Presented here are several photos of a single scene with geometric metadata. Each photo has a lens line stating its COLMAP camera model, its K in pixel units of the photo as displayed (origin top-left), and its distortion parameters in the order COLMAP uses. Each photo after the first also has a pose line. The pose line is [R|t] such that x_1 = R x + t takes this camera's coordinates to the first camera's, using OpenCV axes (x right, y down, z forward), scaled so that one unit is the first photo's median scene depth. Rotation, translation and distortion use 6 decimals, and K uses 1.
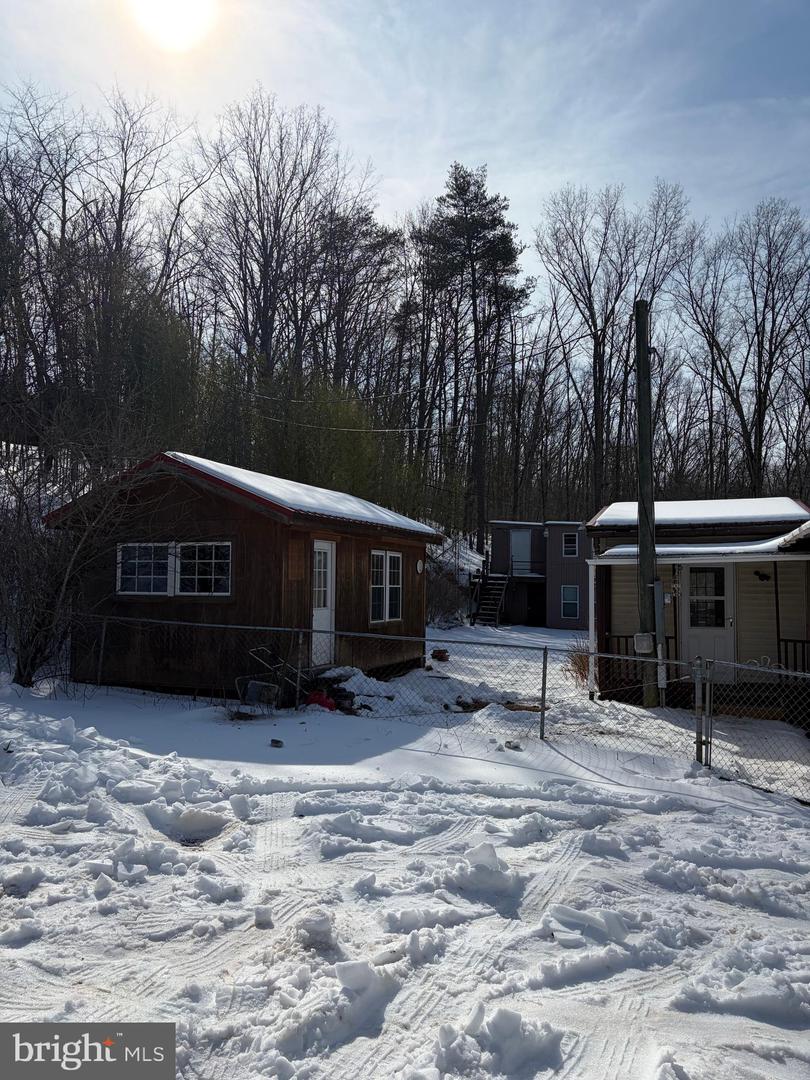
lens RADIAL K [[811.9, 0, 401.9], [0, 811.9, 549.7], [0, 0, 1]] dist [0.044824, -0.040064]
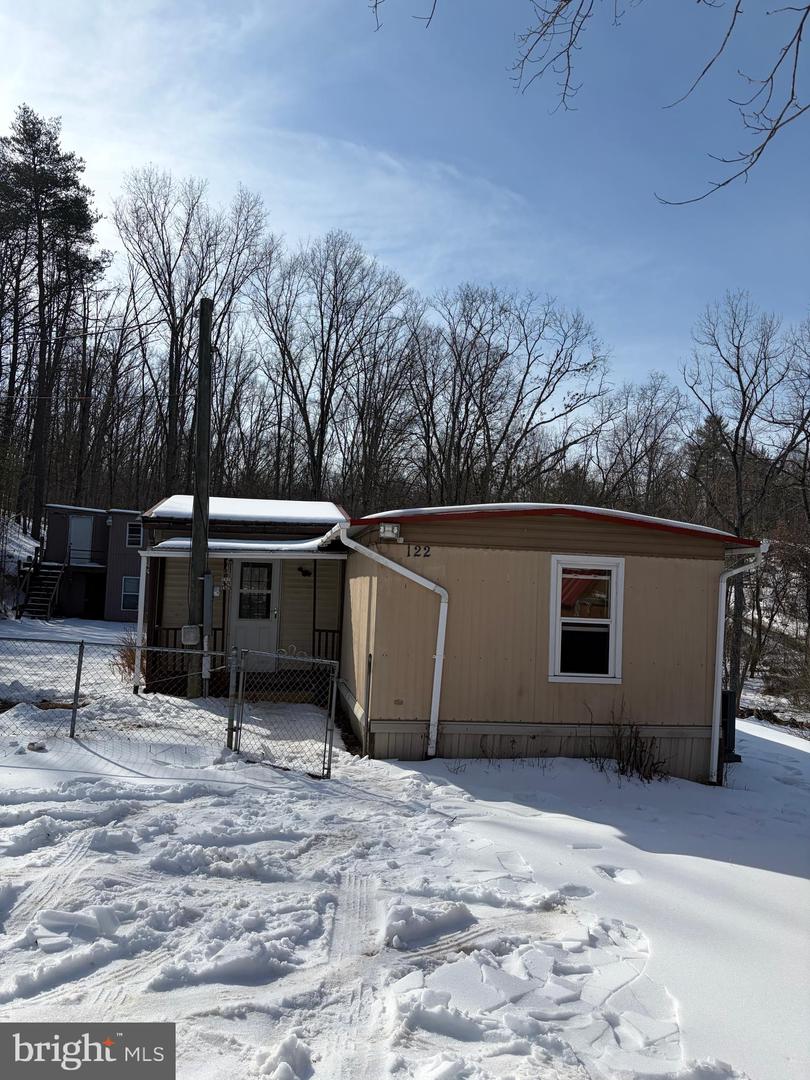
lens RADIAL K [[811.9, 0, 403.1], [0, 811.9, 548.7], [0, 0, 1]] dist [0.044824, -0.040064]
pose [[0.869825, 0.043920, 0.491401, 0.017670], [-0.047627, 0.998853, -0.004970, -0.000424], [-0.491056, -0.019081, 0.870919, -0.008319]]
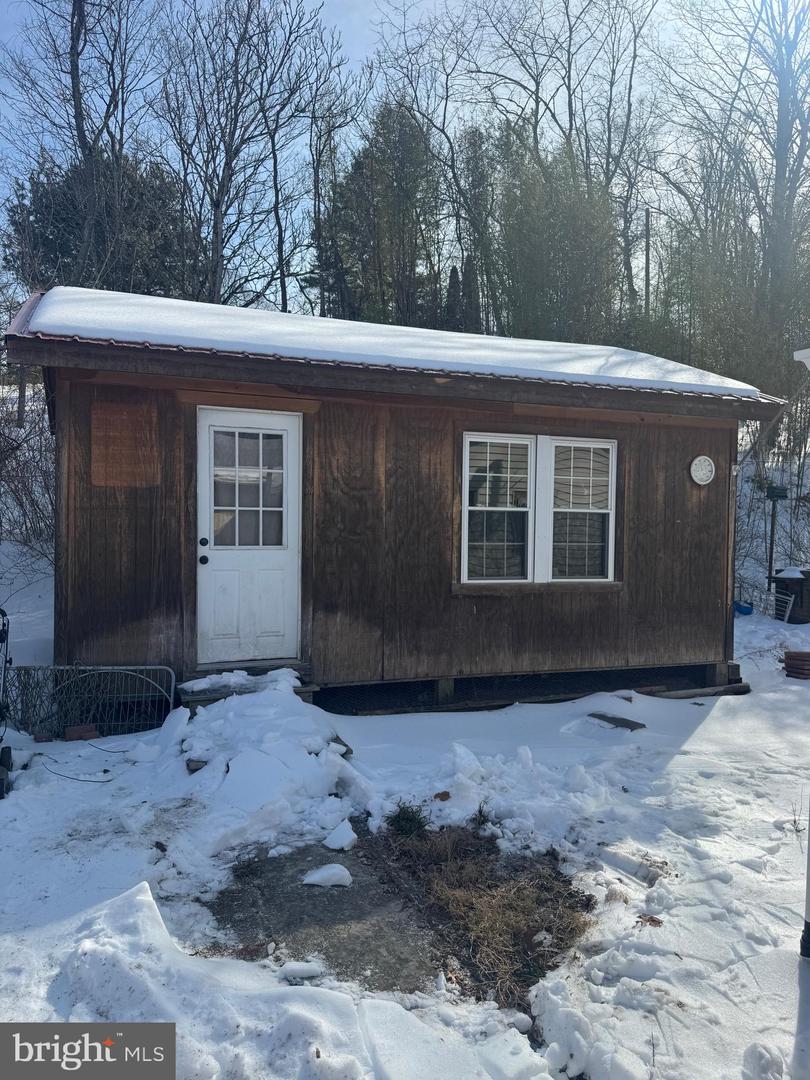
lens RADIAL K [[760.7, 0, 395.5], [0, 760.7, 540.9], [0, 0, 1]] dist [0.064565, -0.076919]
pose [[0.658512, 0.018089, -0.752353, 0.263358], [0.020974, 0.998882, 0.042374, 0.042620], [0.752278, -0.043683, 0.657396, 0.638747]]
